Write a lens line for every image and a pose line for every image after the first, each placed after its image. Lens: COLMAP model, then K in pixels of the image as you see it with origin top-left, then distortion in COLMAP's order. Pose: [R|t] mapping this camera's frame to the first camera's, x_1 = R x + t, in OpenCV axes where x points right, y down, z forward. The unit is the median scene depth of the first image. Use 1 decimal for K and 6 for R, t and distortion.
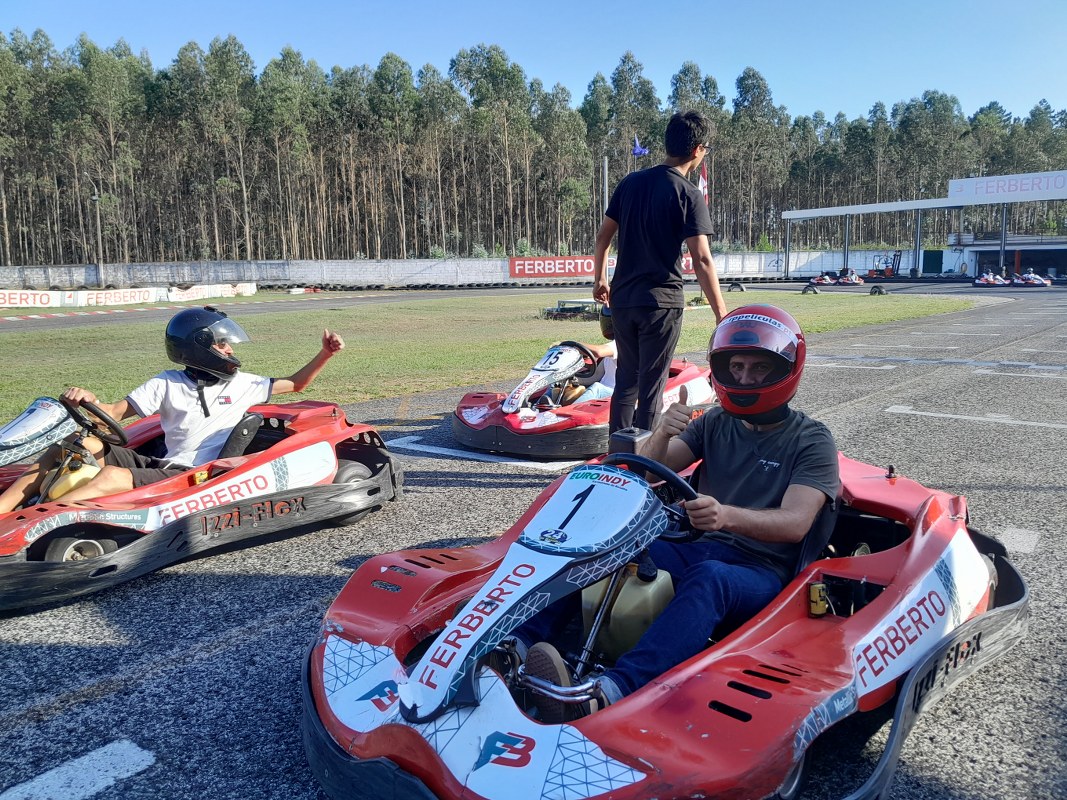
lens RADIAL K [[831.4, 0, 522.4], [0, 831.4, 396.2], [0, 0, 1]] dist [0.132744, -0.305578]
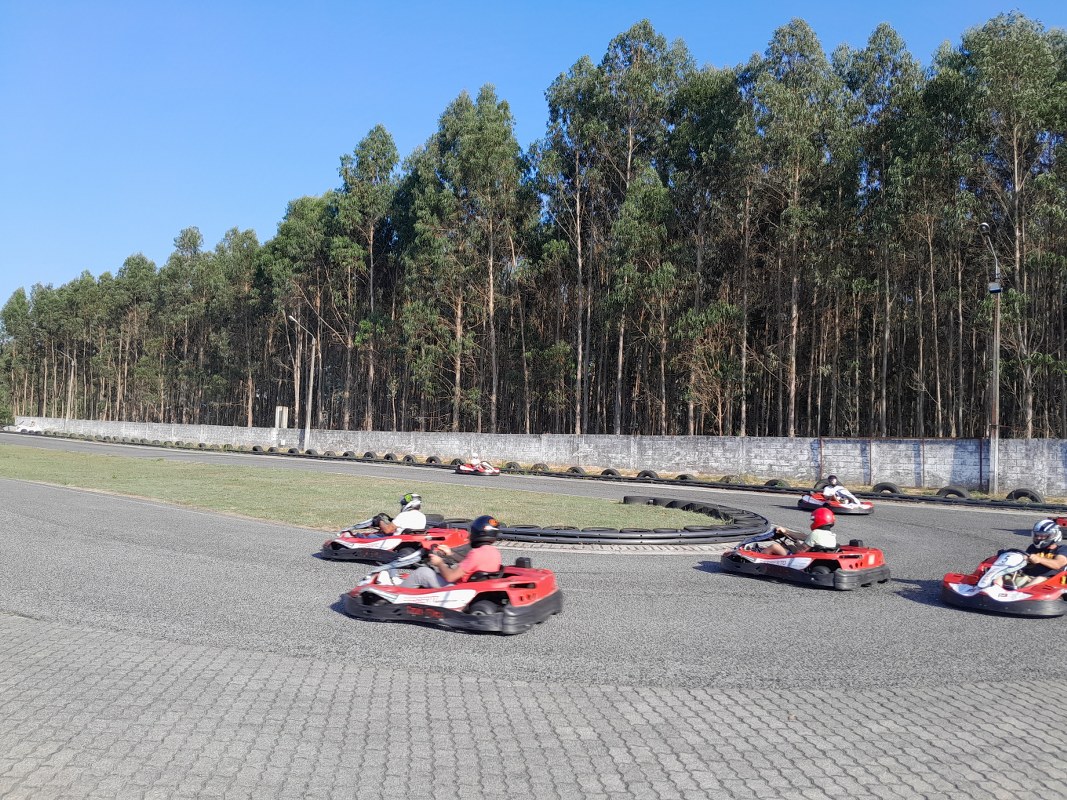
lens RADIAL K [[802.5, 0, 529.9], [0, 802.5, 412.7], [0, 0, 1]] dist [0.087368, -0.157911]
pose [[0.664847, 0.001399, -0.746978, -0.350466], [-0.142351, 0.981909, -0.124861, -0.085523], [0.733290, 0.189347, 0.653019, 0.558921]]
